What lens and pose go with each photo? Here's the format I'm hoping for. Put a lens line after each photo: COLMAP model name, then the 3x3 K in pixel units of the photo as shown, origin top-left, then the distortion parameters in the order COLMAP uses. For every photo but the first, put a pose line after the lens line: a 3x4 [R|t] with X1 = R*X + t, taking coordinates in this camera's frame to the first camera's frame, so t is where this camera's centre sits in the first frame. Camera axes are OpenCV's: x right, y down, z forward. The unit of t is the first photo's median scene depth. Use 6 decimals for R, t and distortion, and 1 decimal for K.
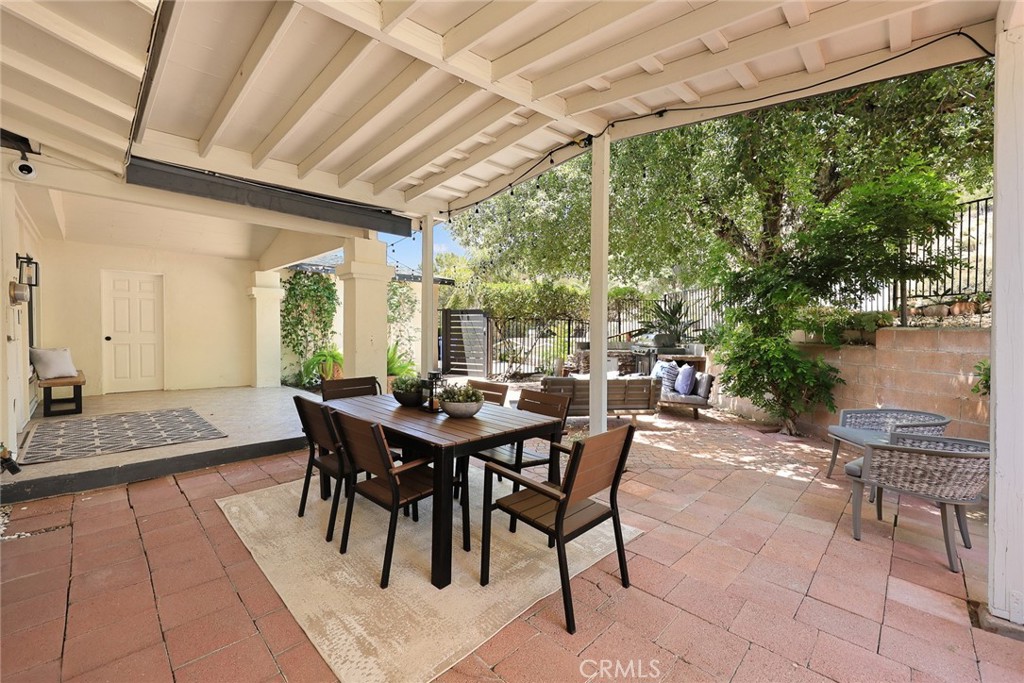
lens RADIAL K [[416.5, 0, 512.0], [0, 416.5, 341.5], [0, 0, 1]] dist [-0.020778, -0.000144]
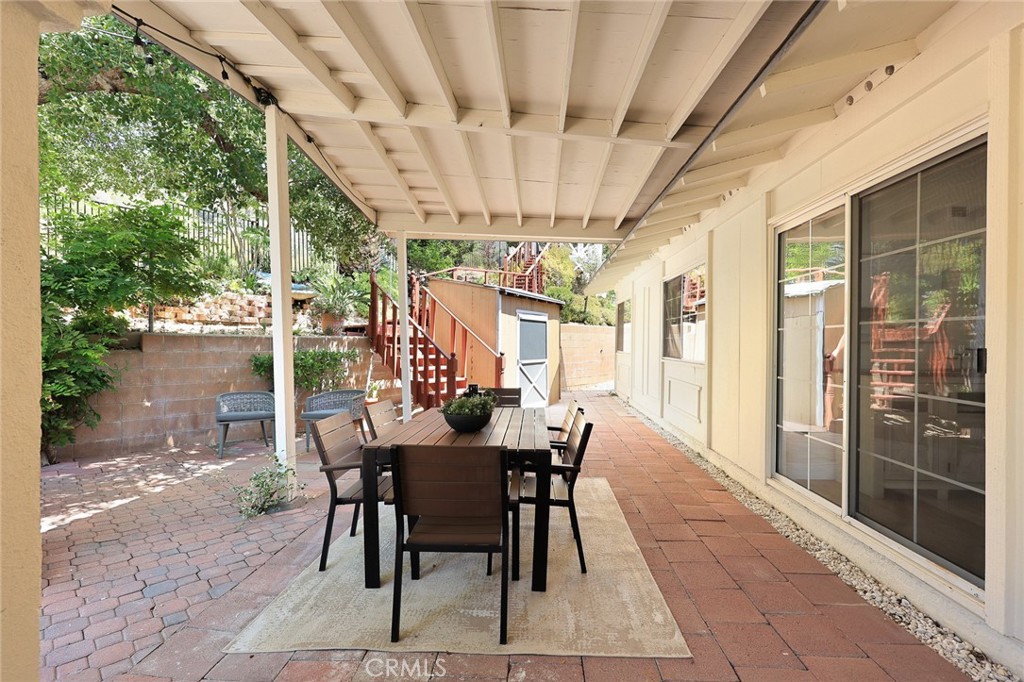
lens RADIAL K [[416.5, 0, 512.0], [0, 416.5, 341.0], [0, 0, 1]] dist [-0.020778, -0.000144]
pose [[-0.637554, -0.019192, 0.770167, -0.661874], [0.005930, 0.999538, 0.029817, -0.043462], [-0.770383, 0.023577, -0.637145, 1.027969]]
